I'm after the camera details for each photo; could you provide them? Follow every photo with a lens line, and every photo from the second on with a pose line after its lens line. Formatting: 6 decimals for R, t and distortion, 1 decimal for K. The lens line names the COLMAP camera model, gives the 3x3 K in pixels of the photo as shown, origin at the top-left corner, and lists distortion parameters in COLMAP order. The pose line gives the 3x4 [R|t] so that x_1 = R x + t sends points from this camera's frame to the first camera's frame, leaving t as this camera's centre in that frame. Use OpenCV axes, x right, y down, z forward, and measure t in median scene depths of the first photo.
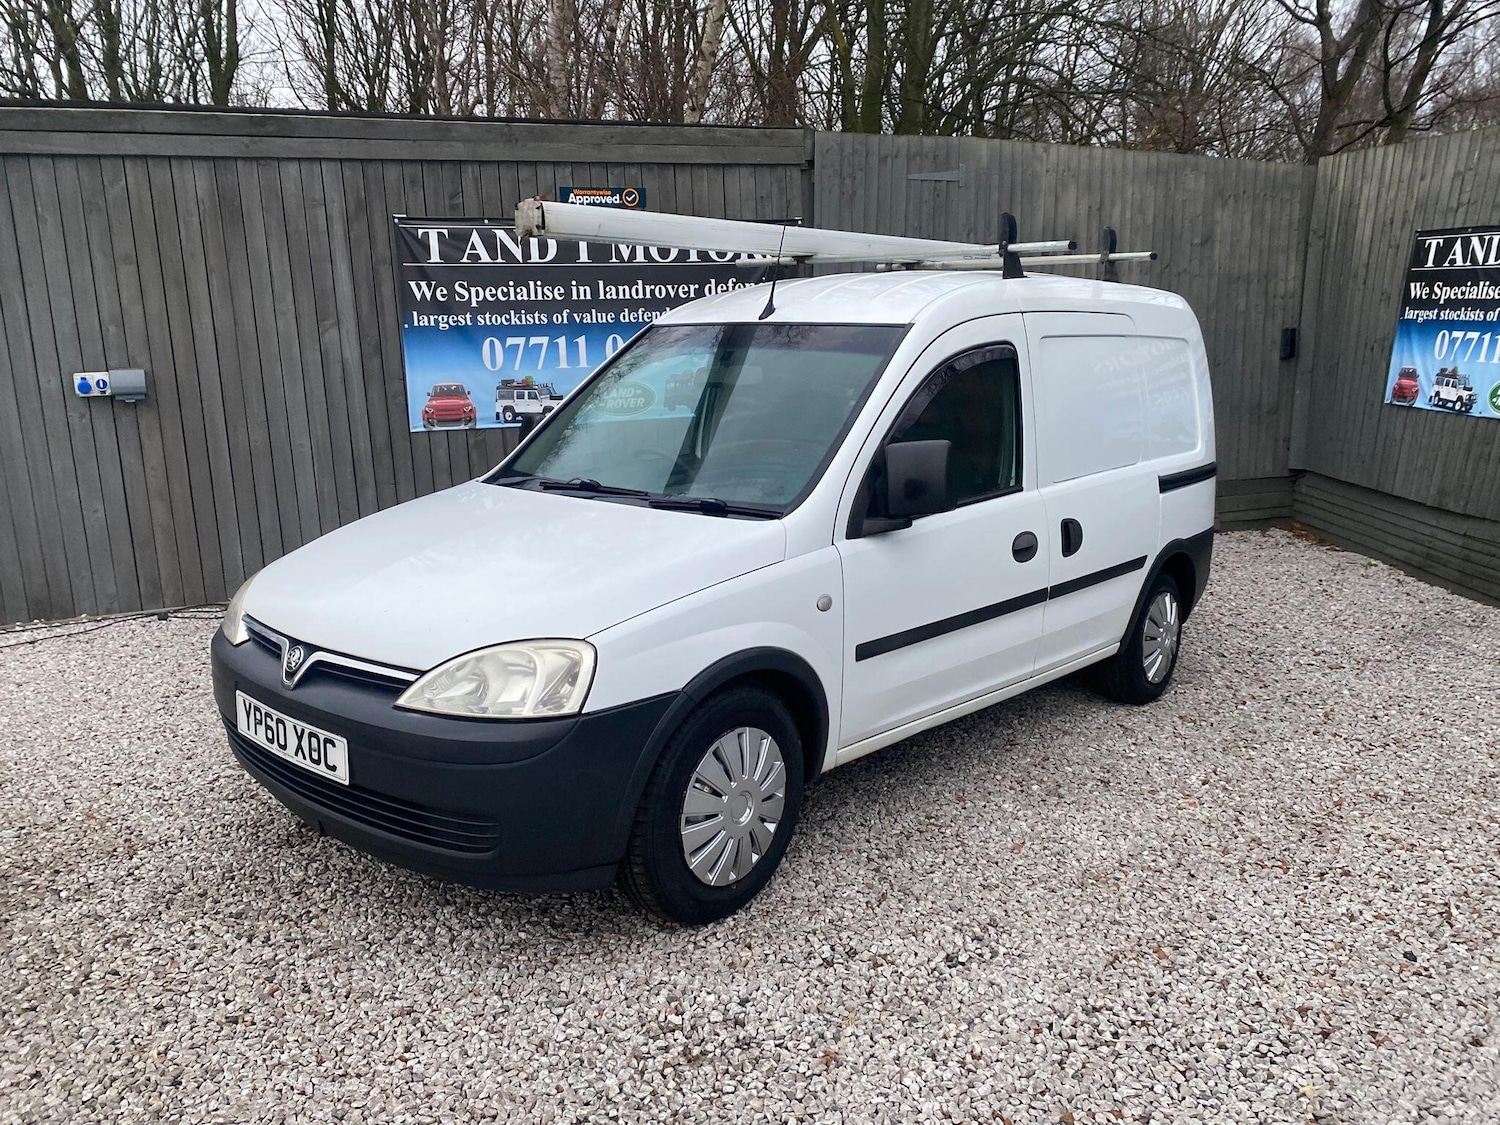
lens RADIAL K [[1136.1, 0, 747.3], [0, 1136.1, 543.2], [0, 0, 1]] dist [0.024940, -0.022518]
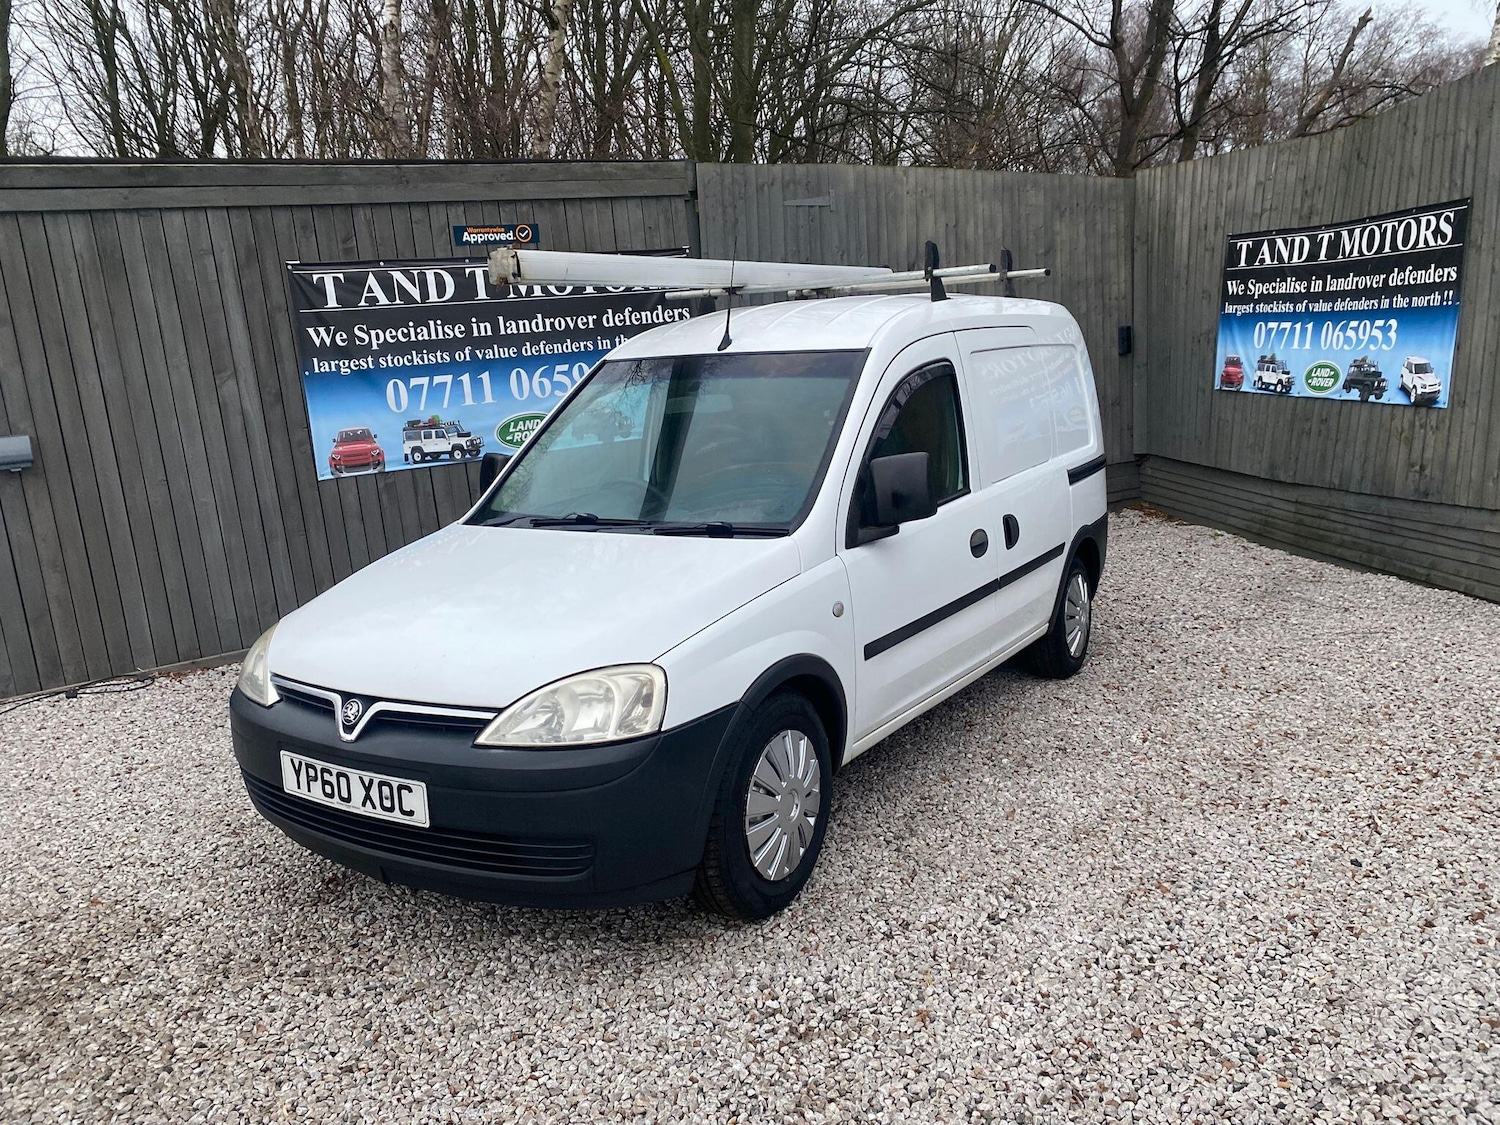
lens RADIAL K [[1136.1, 0, 772.8], [0, 1136.1, 536.9], [0, 0, 1]] dist [0.024940, -0.022518]
pose [[0.982848, -0.082803, 0.164785, -0.078061], [0.085854, 0.996242, -0.011471, -0.004390], [-0.163216, 0.025422, 0.986263, -0.029614]]
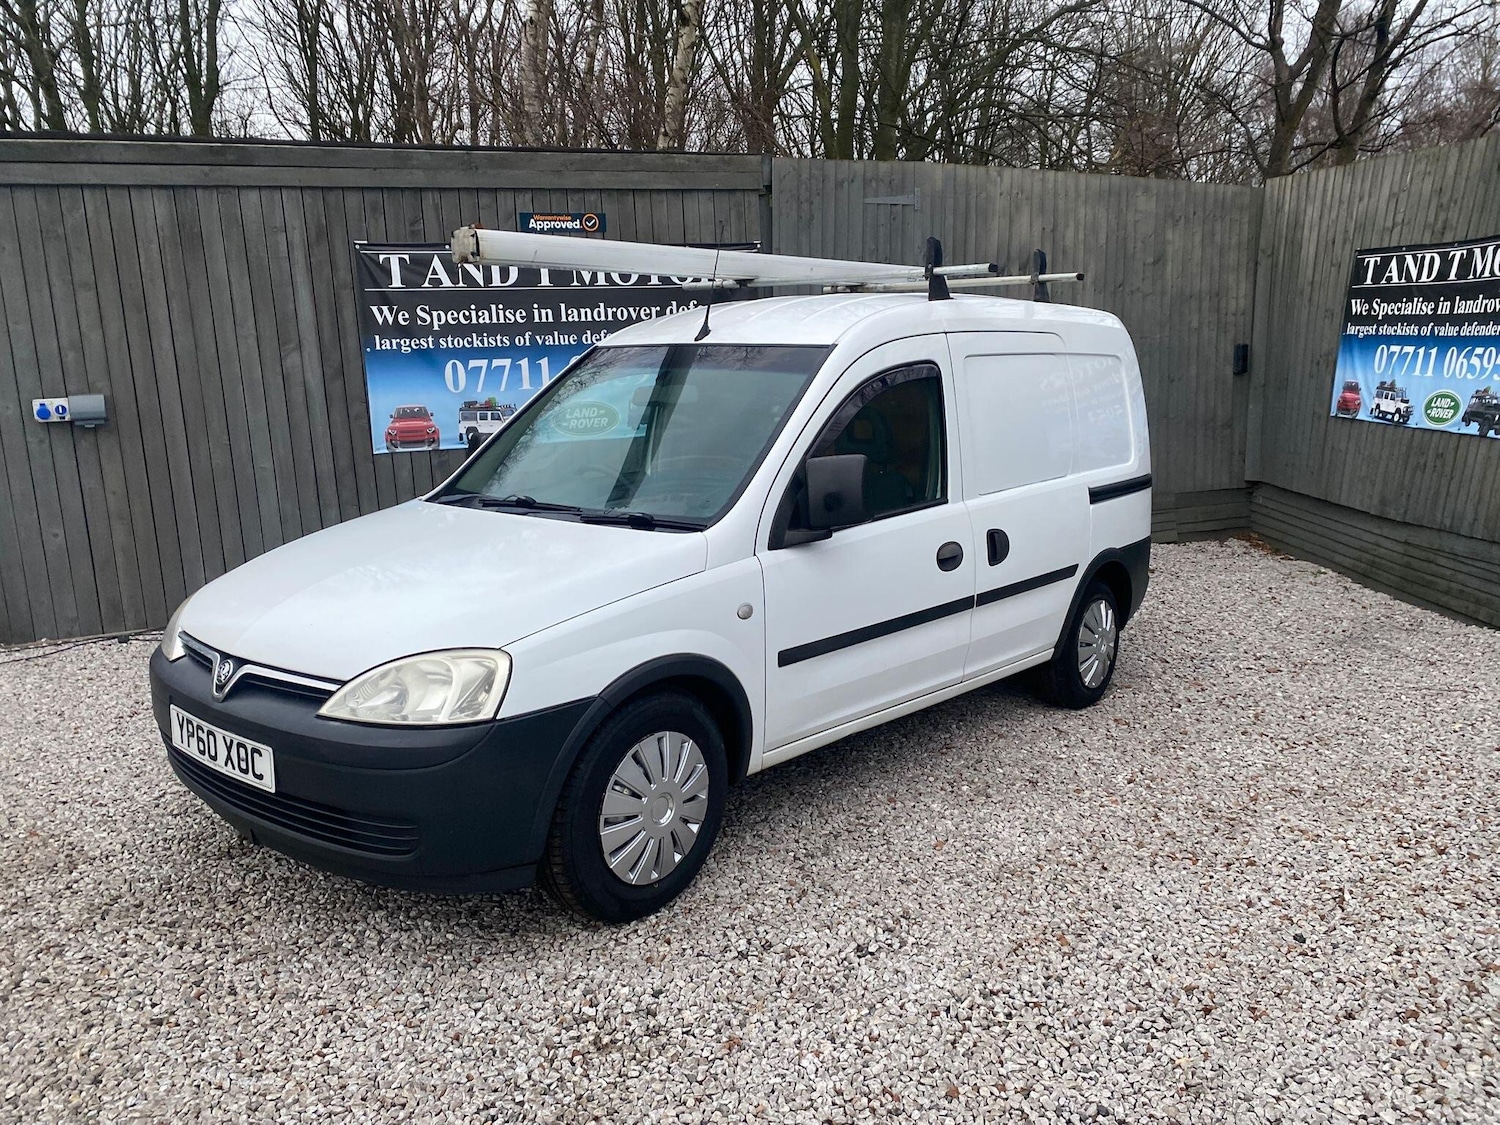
lens RADIAL K [[1136.1, 0, 772.9], [0, 1136.1, 540.1], [0, 0, 1]] dist [0.024940, -0.022518]
pose [[0.999563, -0.013093, 0.026486, 0.031695], [0.013604, 0.999723, -0.019203, 0.003492], [-0.026227, 0.019555, 0.999465, -0.021233]]
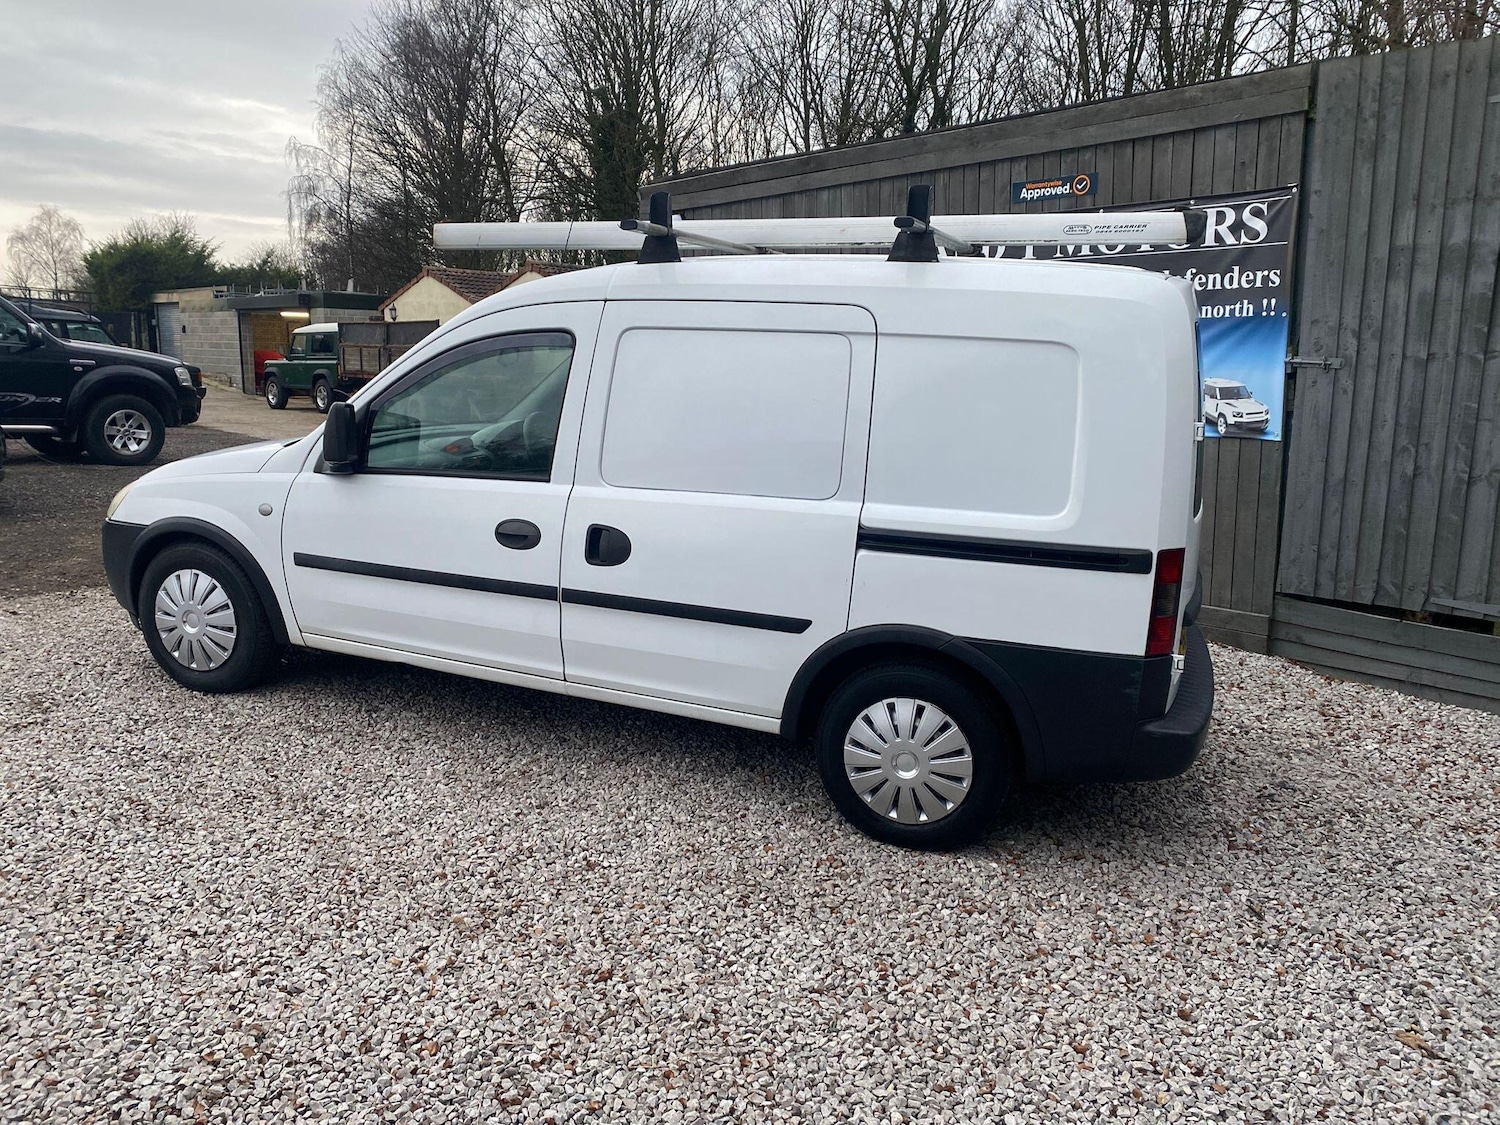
lens RADIAL K [[1136.1, 0, 751.0], [0, 1136.1, 537.6], [0, 0, 1]] dist [0.024940, -0.022518]
pose [[0.358779, 0.178119, -0.916270, 0.720406], [-0.193980, 0.974421, 0.113467, -0.086000], [0.913044, 0.137029, 0.384153, 0.472492]]
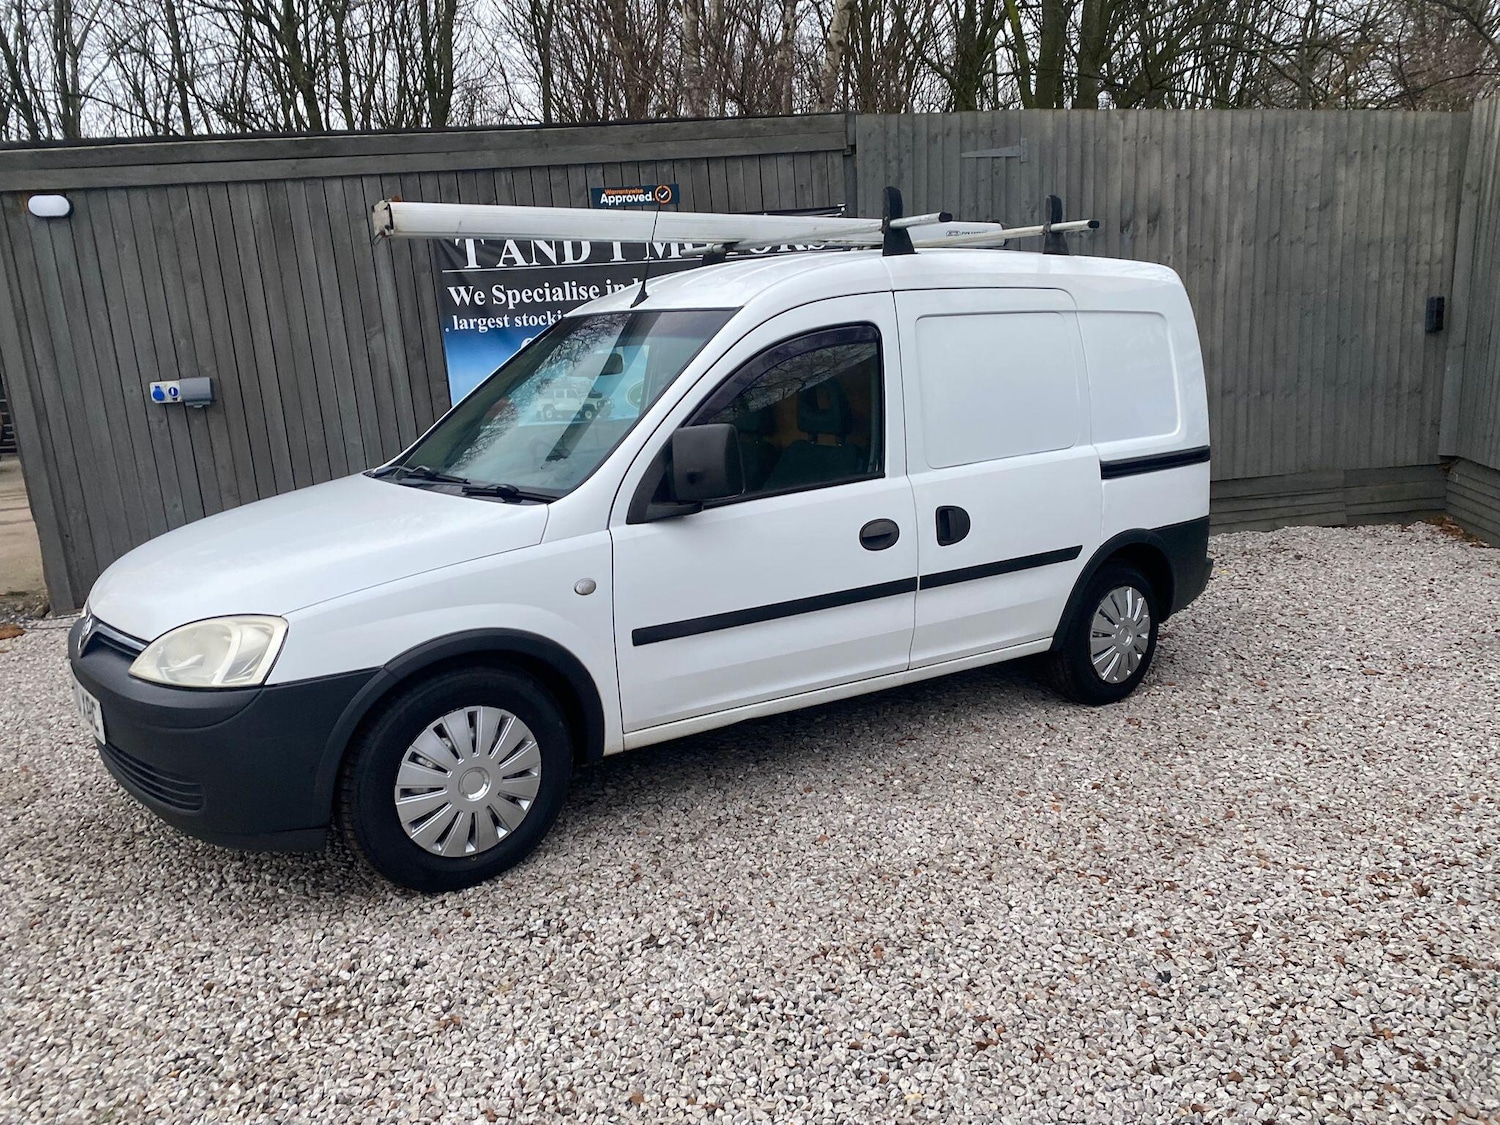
lens RADIAL K [[1136.1, 0, 762.0], [0, 1136.1, 570.3], [0, 0, 1]] dist [0.024940, -0.022518]
pose [[0.979219, 0.007007, -0.202684, 0.200581], [-0.002264, 0.999718, 0.023625, 0.006542], [0.202793, -0.022675, 0.978959, 0.020425]]
